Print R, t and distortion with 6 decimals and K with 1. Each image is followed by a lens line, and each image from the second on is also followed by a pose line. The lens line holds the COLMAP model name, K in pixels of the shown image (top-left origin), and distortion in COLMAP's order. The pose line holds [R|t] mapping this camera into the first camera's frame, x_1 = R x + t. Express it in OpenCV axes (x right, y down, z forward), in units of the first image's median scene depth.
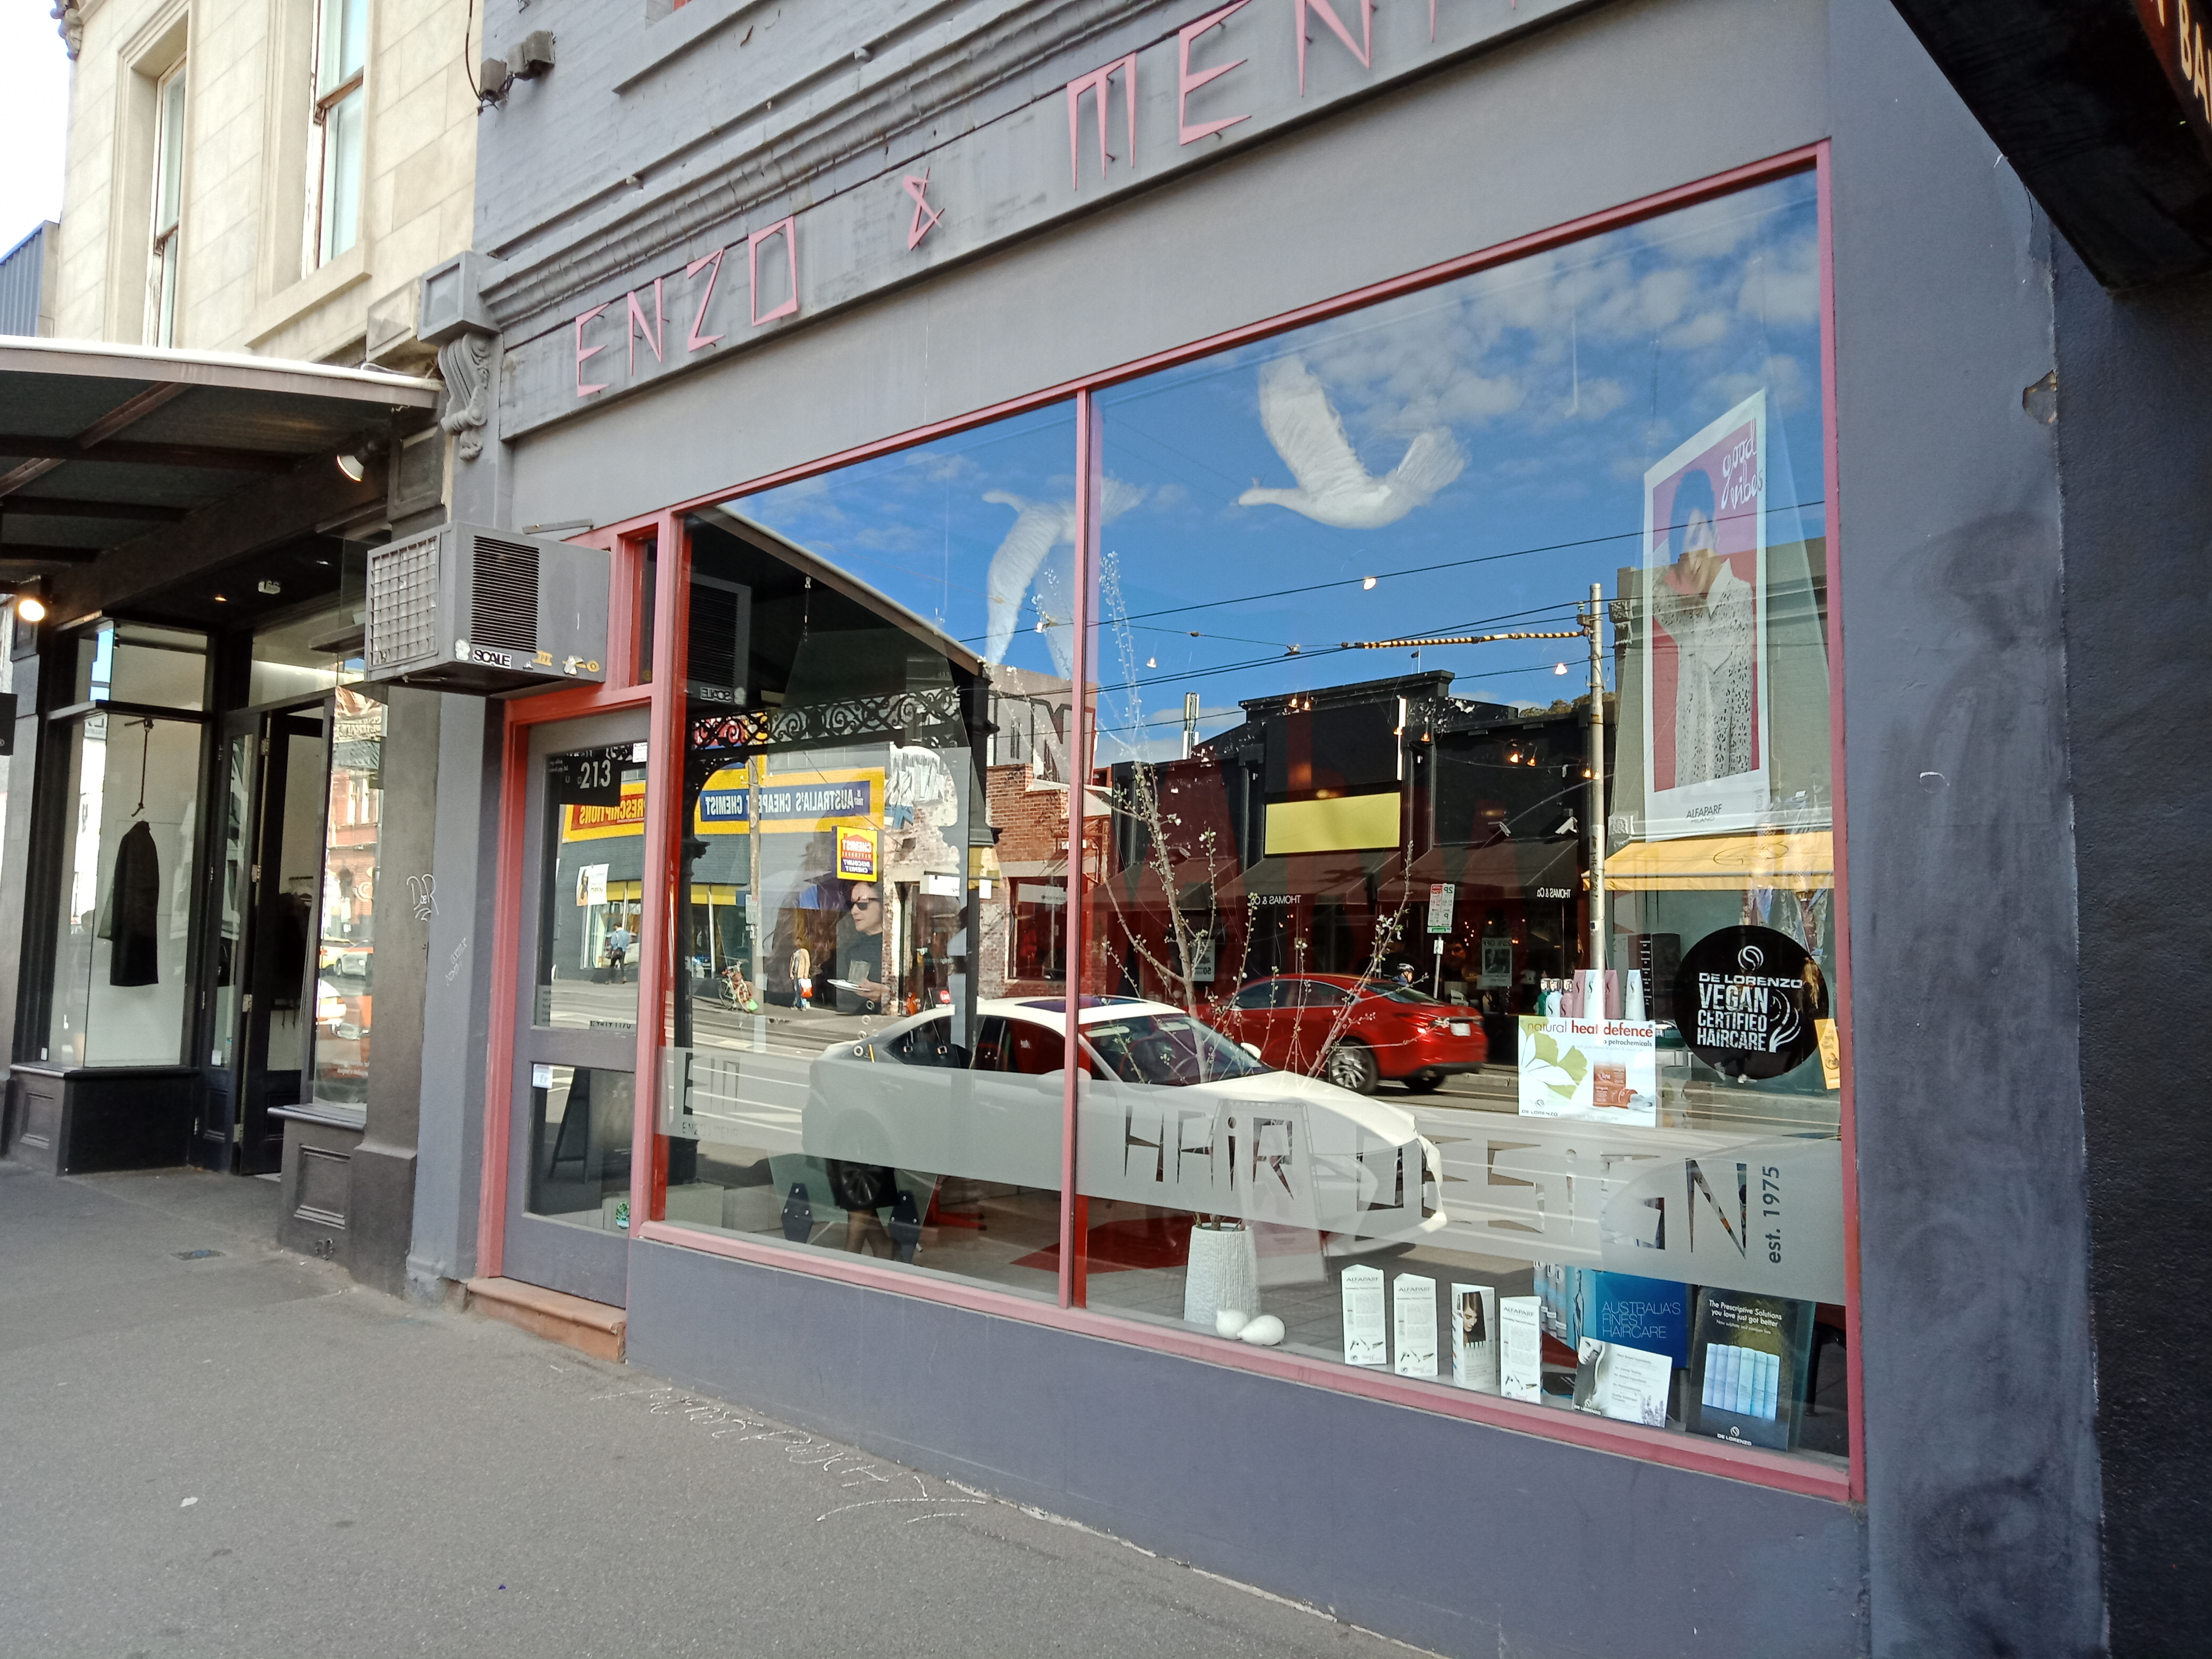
lens RADIAL K [[1632.0, 0, 1093.2], [0, 1632.0, 830.8], [0, 0, 1]] dist [0.025448, -0.005771]
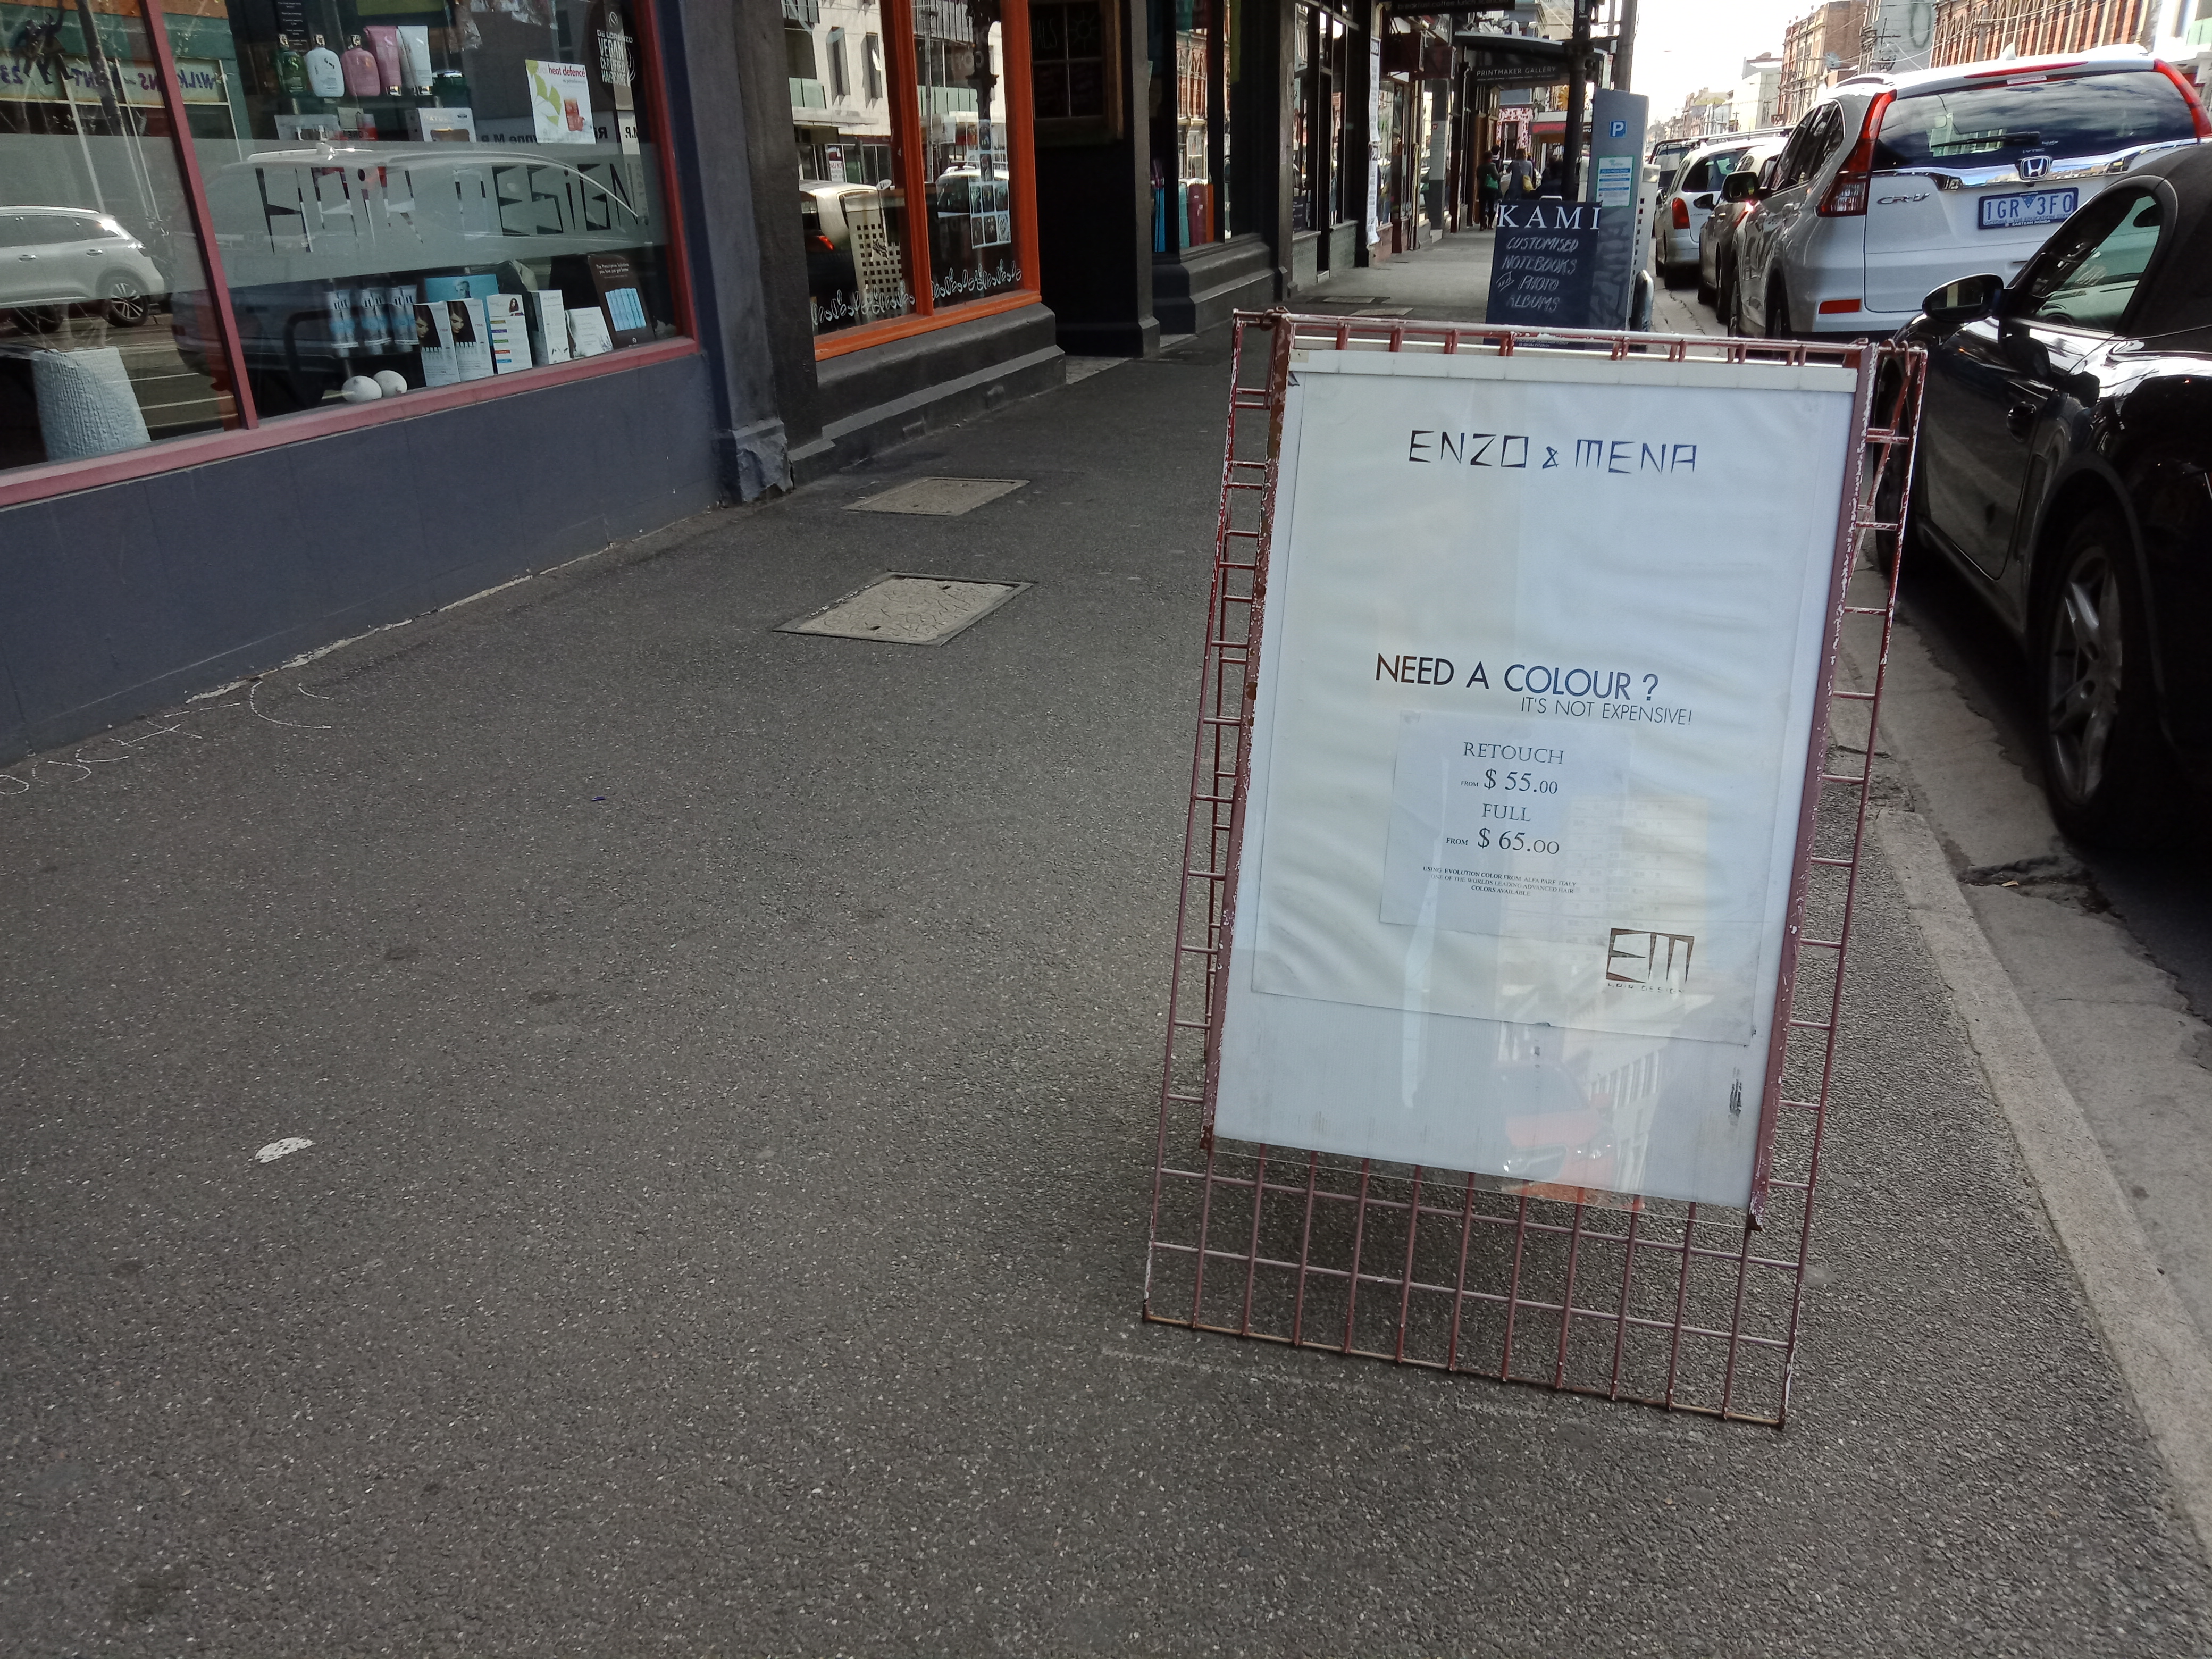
lens RADIAL K [[1632.0, 0, 1104.7], [0, 1632.0, 829.8], [0, 0, 1]] dist [0.025448, -0.005771]
pose [[-0.441008, -0.340950, 0.830220, -1.356392], [-0.049817, 0.932906, 0.356658, 0.215396], [-0.896119, 0.115930, -0.428405, 1.347935]]
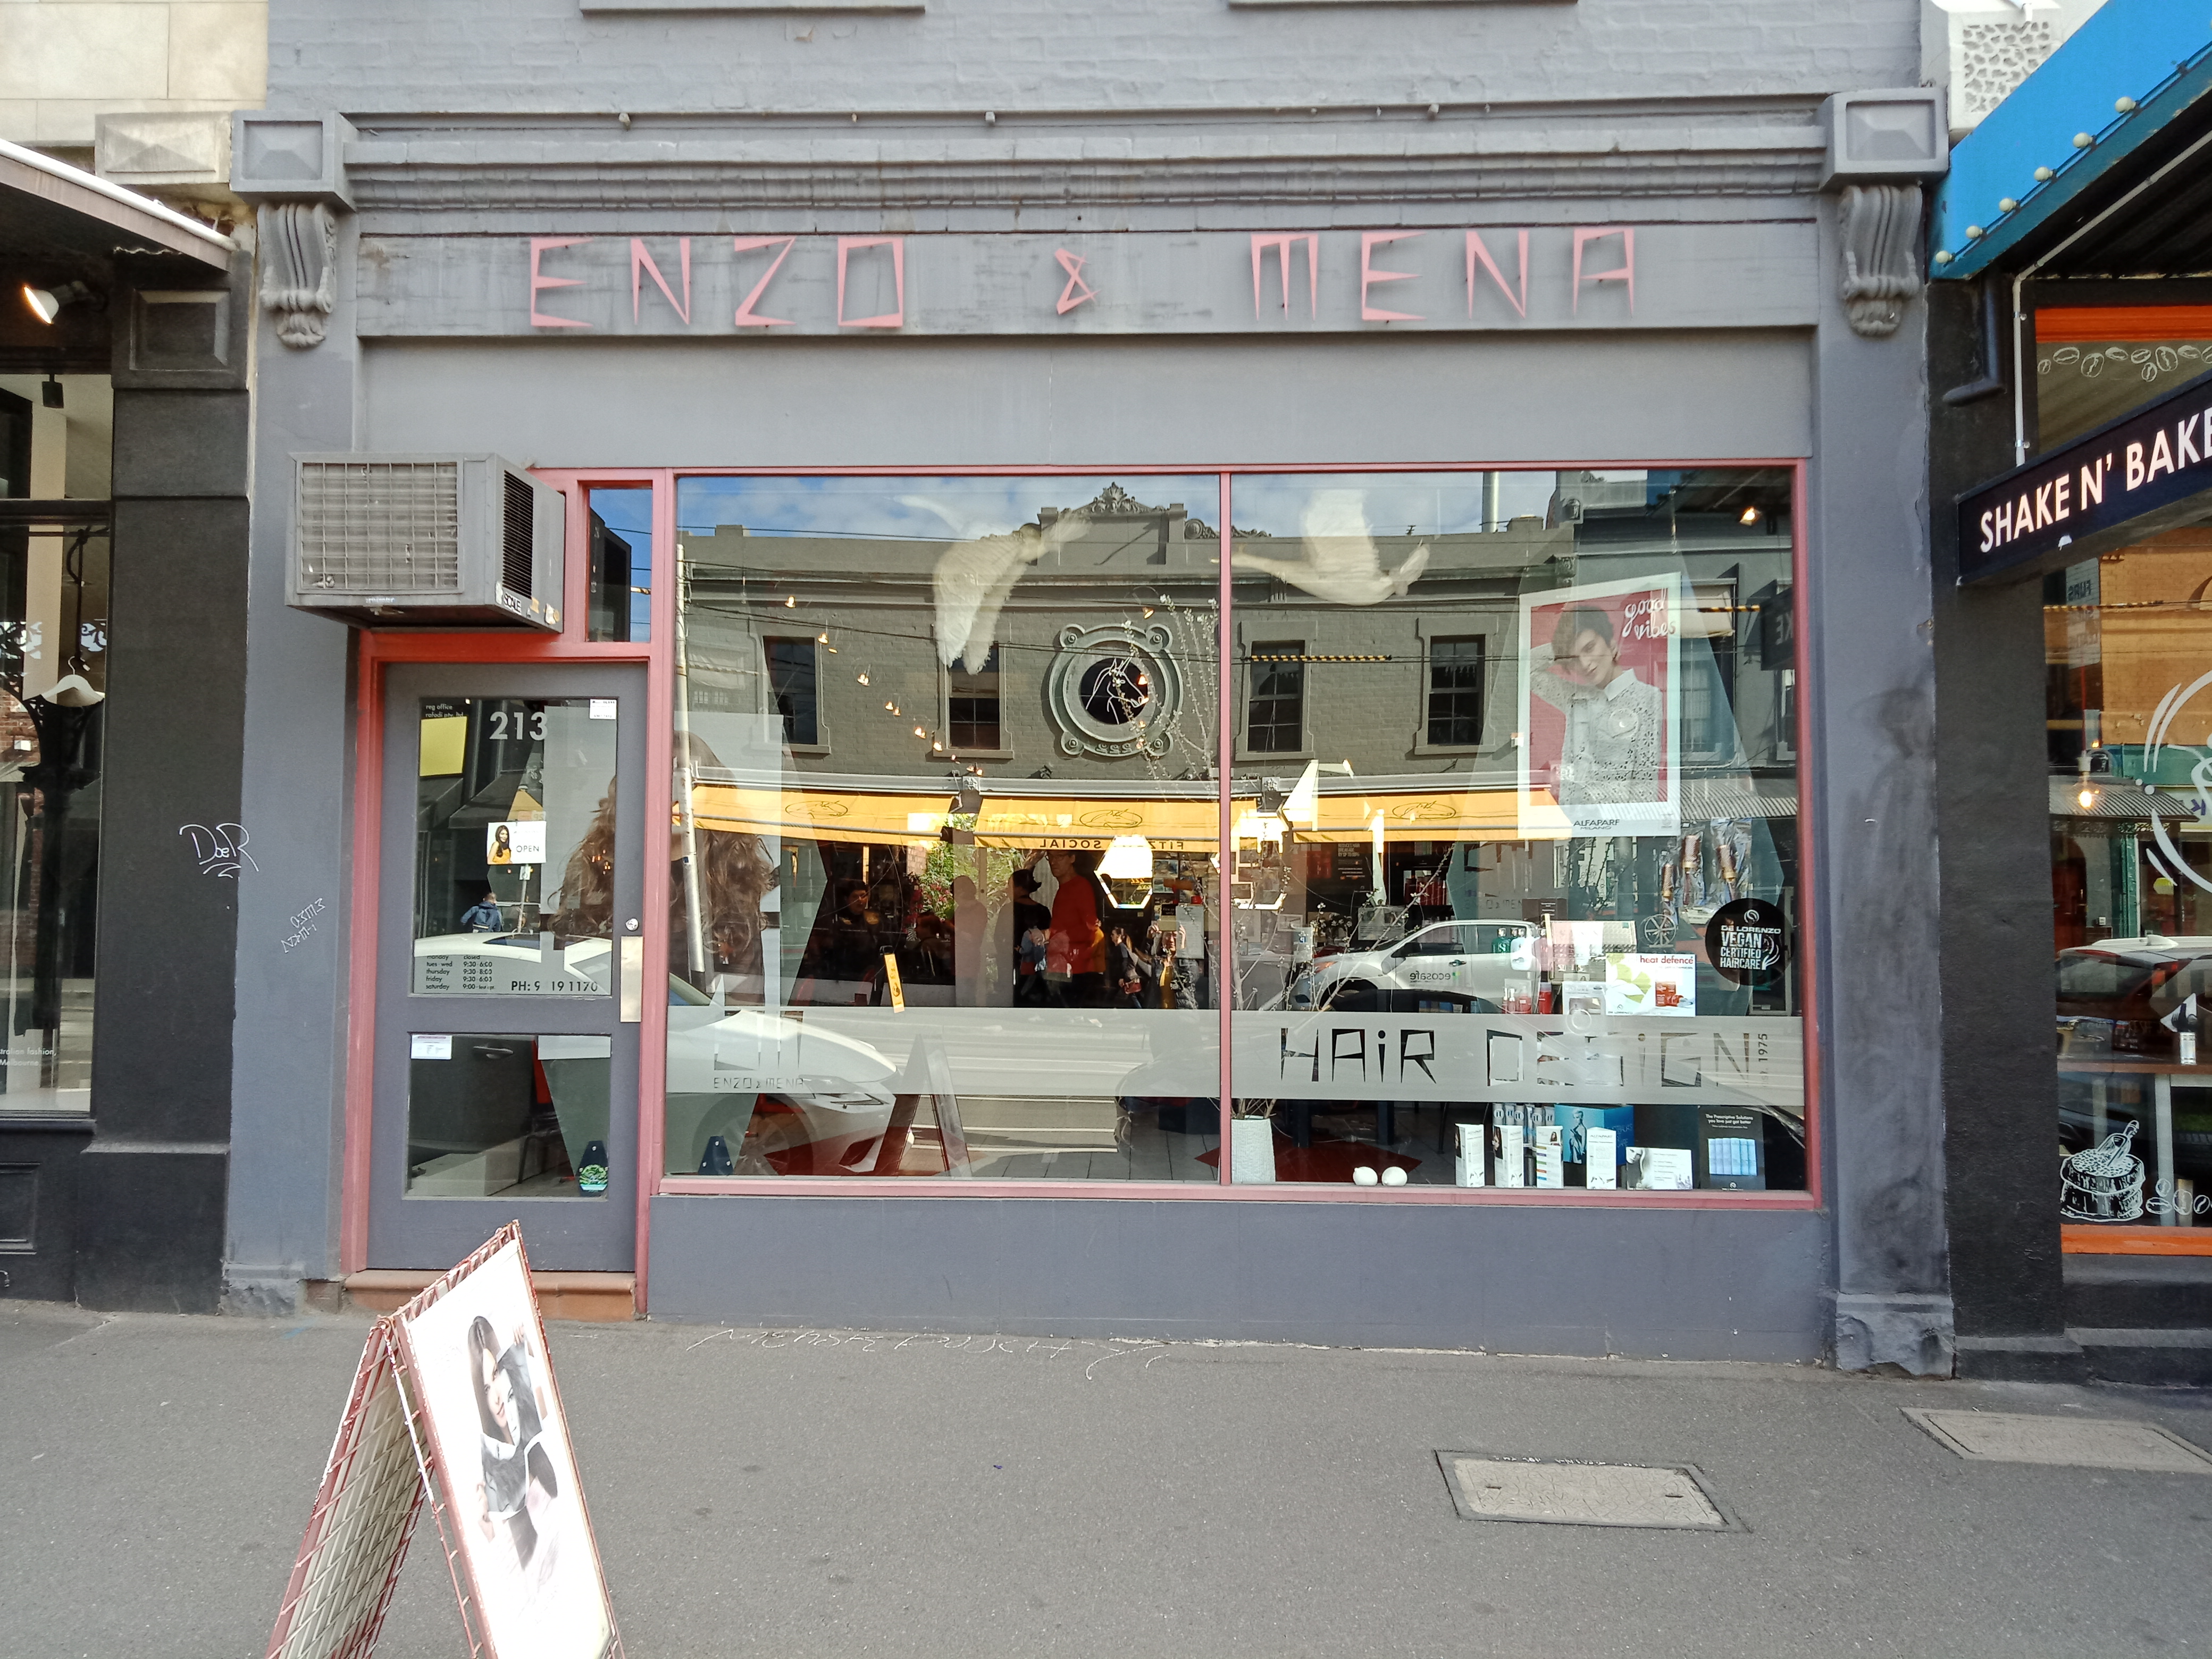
lens RADIAL K [[1632.0, 0, 1104.5], [0, 1632.0, 824.5], [0, 0, 1]] dist [0.025448, -0.005771]
pose [[0.768512, 0.020826, 0.639497, -1.265479], [-0.046780, 0.998624, 0.023696, -0.030425], [-0.638123, -0.048126, 0.768429, 0.099789]]
